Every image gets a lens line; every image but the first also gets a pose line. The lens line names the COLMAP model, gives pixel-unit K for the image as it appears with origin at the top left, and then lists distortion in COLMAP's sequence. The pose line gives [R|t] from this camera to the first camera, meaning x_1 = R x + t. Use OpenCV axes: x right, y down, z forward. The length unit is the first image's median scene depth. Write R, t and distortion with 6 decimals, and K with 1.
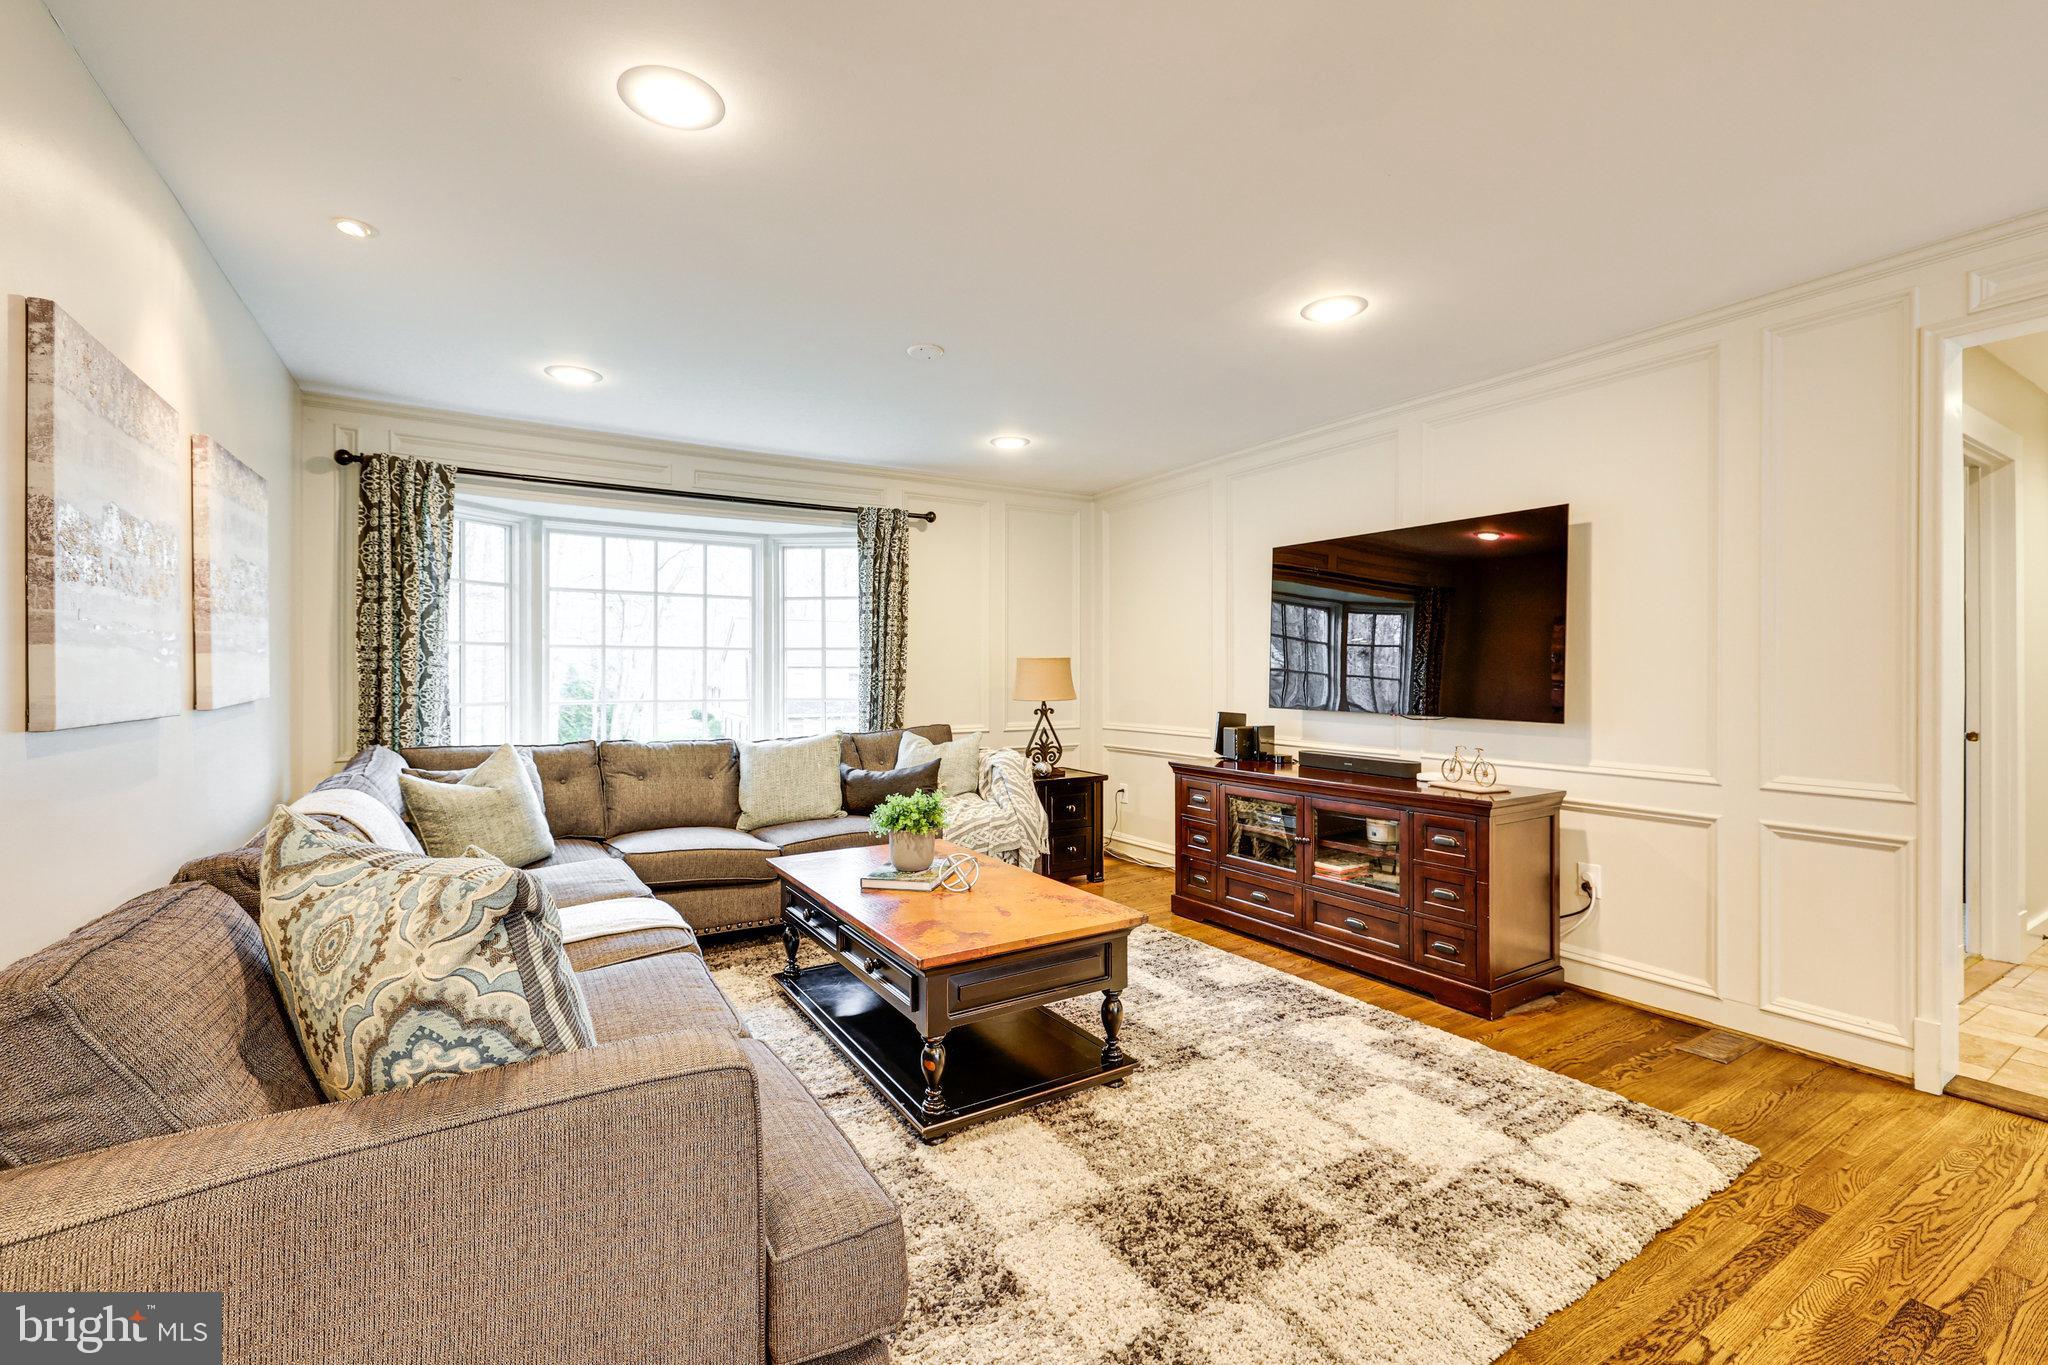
lens RADIAL K [[876.0, 0, 1023.3], [0, 876.0, 676.7], [0, 0, 1]] dist [0.001202, 0.000387]
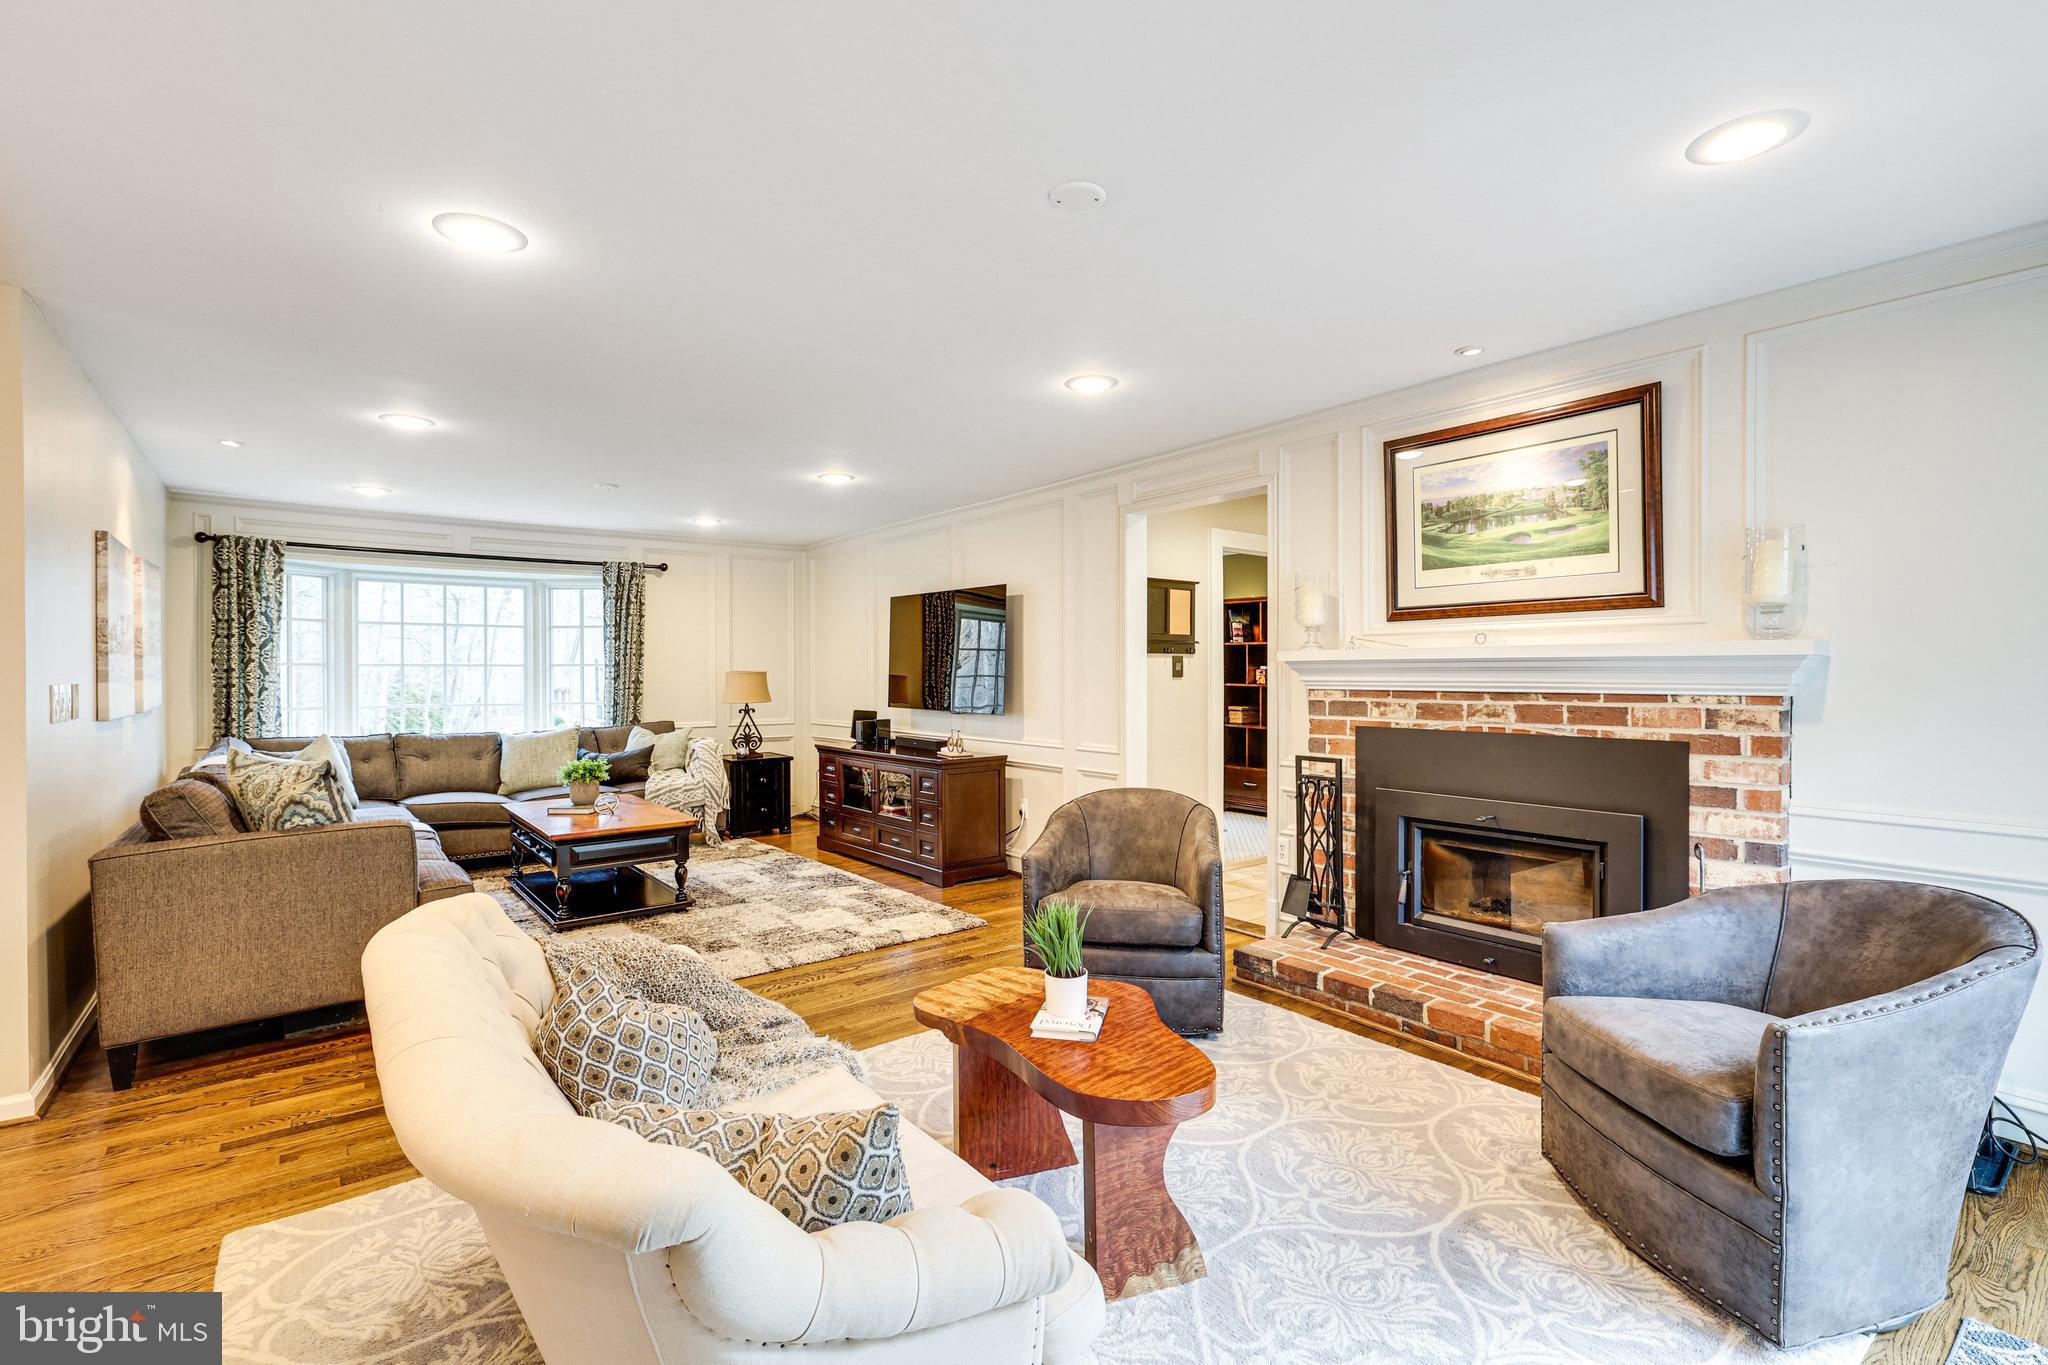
lens RADIAL K [[925.8, 0, 1019.7], [0, 925.8, 675.4], [0, 0, 1]] dist [0.001792, 0.000290]
pose [[0.993902, -0.003751, 0.110202, 0.371537], [0.003821, 0.999993, -0.000427, -0.017345], [-0.110200, 0.000846, 0.993909, -0.627815]]
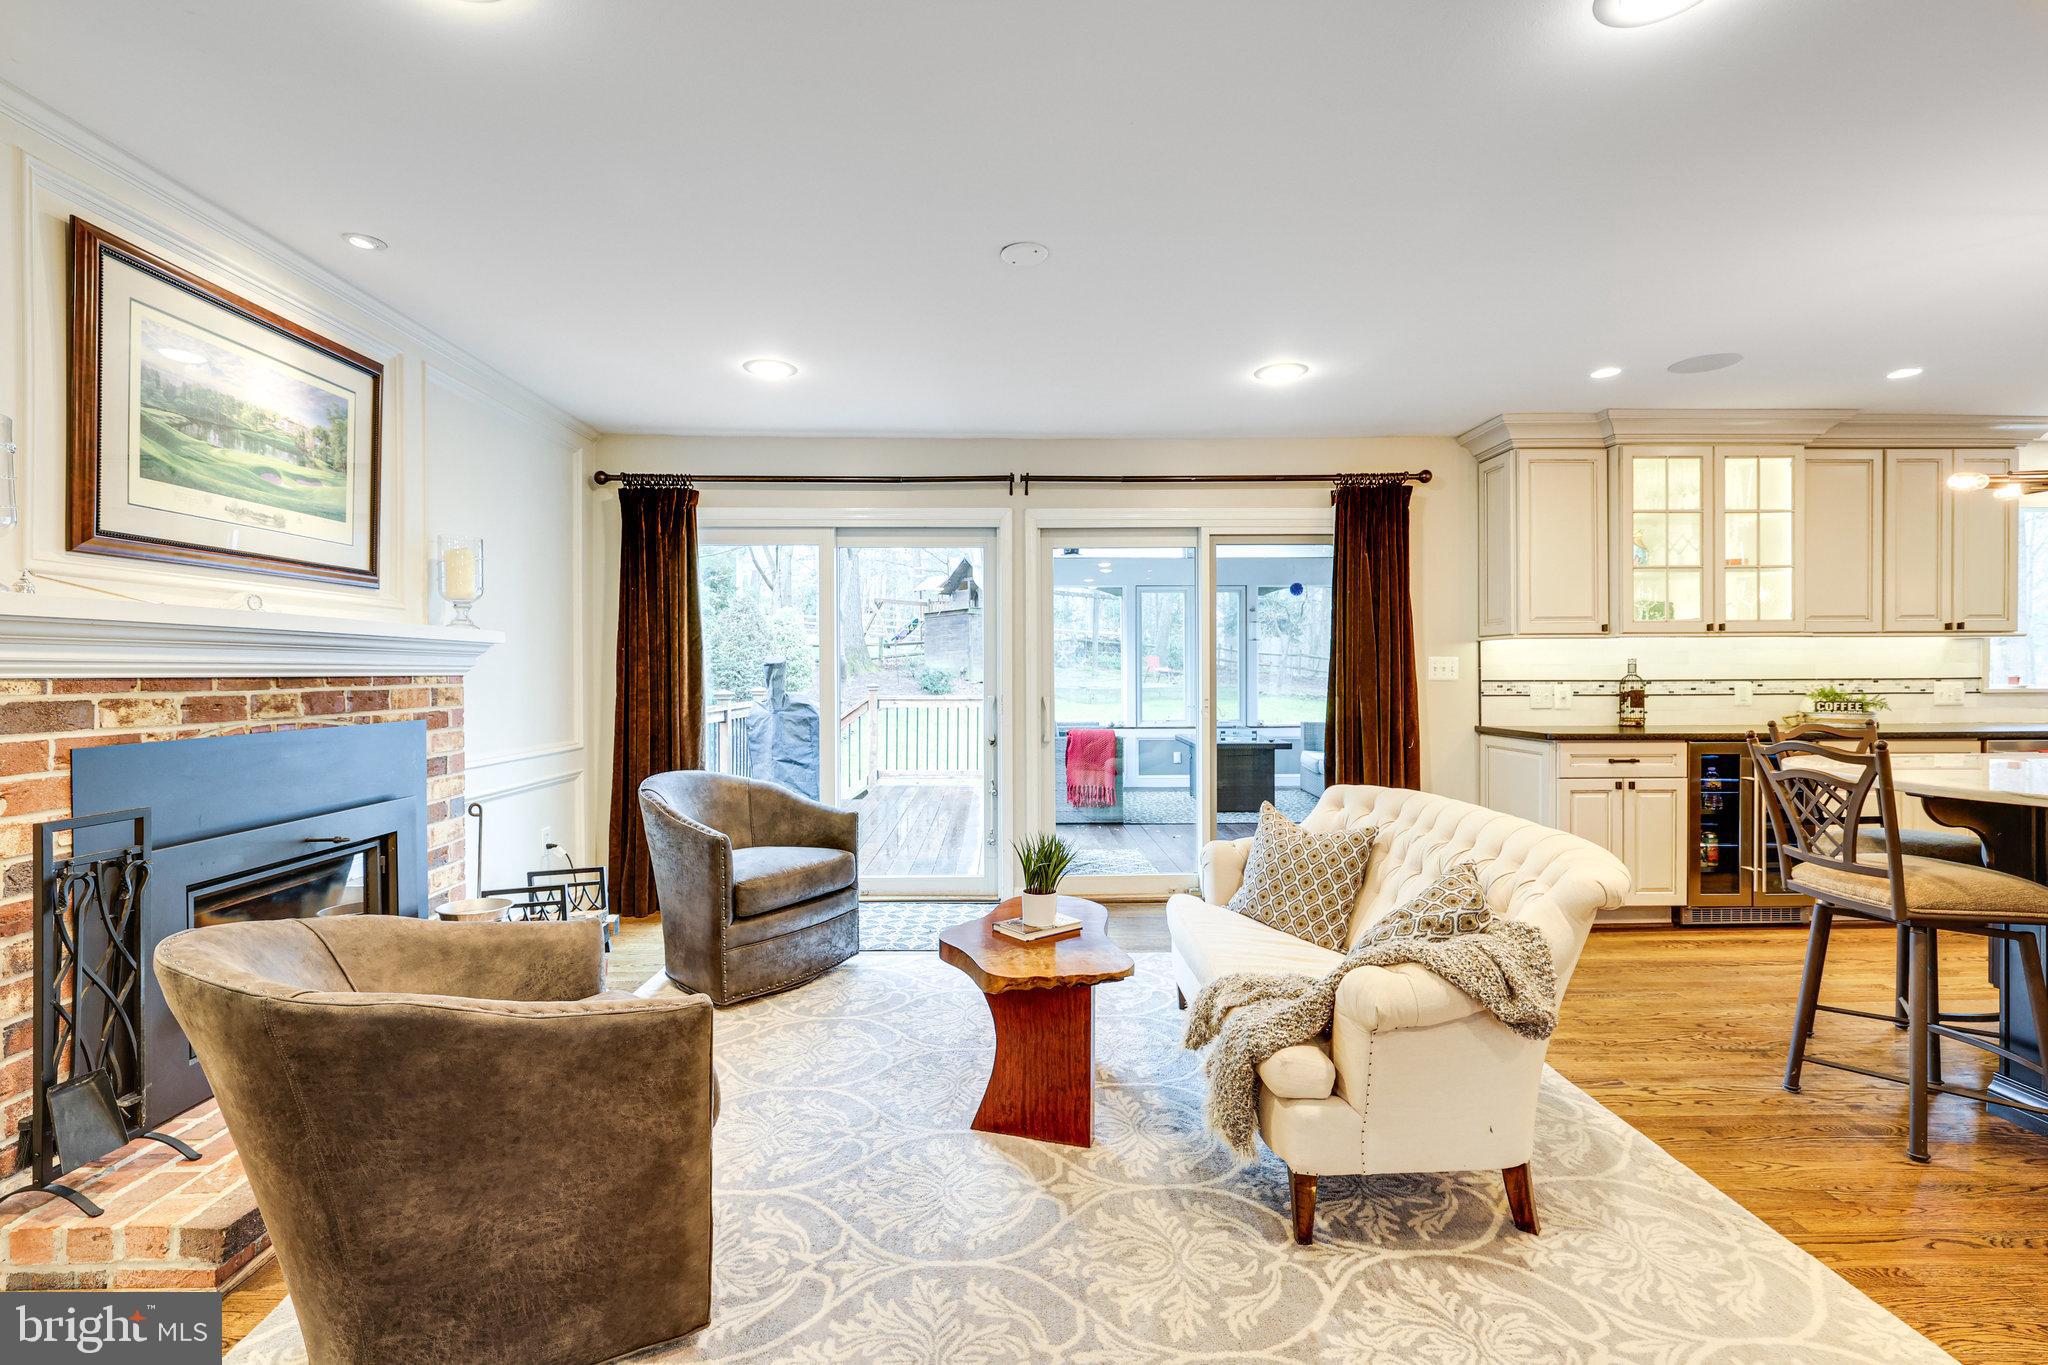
lens RADIAL K [[910.8, 0, 1021.9], [0, 910.8, 676.8], [0, 0, 1]] dist [0.002182, -0.000247]
pose [[-0.862980, 0.000790, 0.505238, 0.140700], [0.006532, 0.999933, 0.009593, -0.003367], [-0.505196, 0.011579, -0.862927, 0.474030]]
